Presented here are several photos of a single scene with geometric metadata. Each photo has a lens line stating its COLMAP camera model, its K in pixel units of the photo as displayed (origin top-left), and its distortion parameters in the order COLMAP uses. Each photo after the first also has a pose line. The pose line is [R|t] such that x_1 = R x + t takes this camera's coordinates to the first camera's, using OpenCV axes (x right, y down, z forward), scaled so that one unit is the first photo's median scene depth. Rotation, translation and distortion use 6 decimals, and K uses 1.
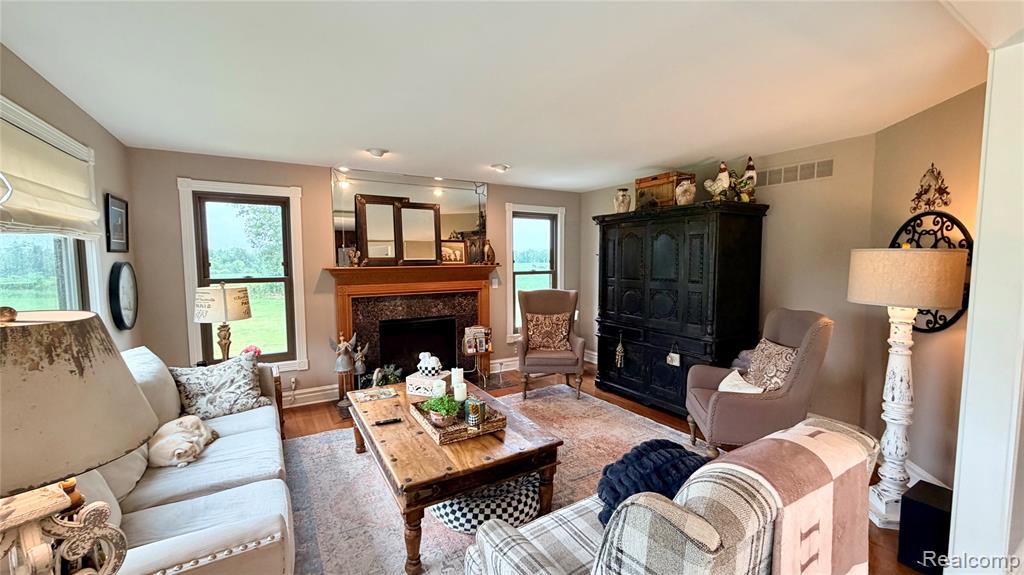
lens RADIAL K [[403.6, 0, 507.9], [0, 403.6, 287.5], [0, 0, 1]] dist [-0.002080, 0.000009]
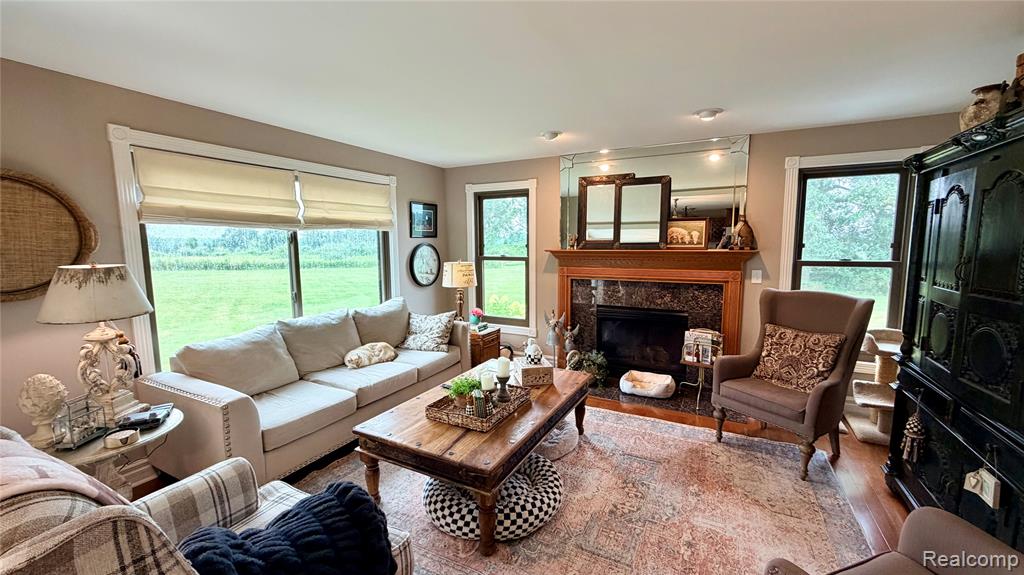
lens RADIAL K [[403.6, 0, 509.6], [0, 403.6, 287.2], [0, 0, 1]] dist [-0.002080, 0.000009]
pose [[0.524313, 0.096428, -0.846048, 0.400591], [-0.057491, 0.995309, 0.077812, -0.024612], [0.849583, 0.007843, 0.527397, 0.302200]]
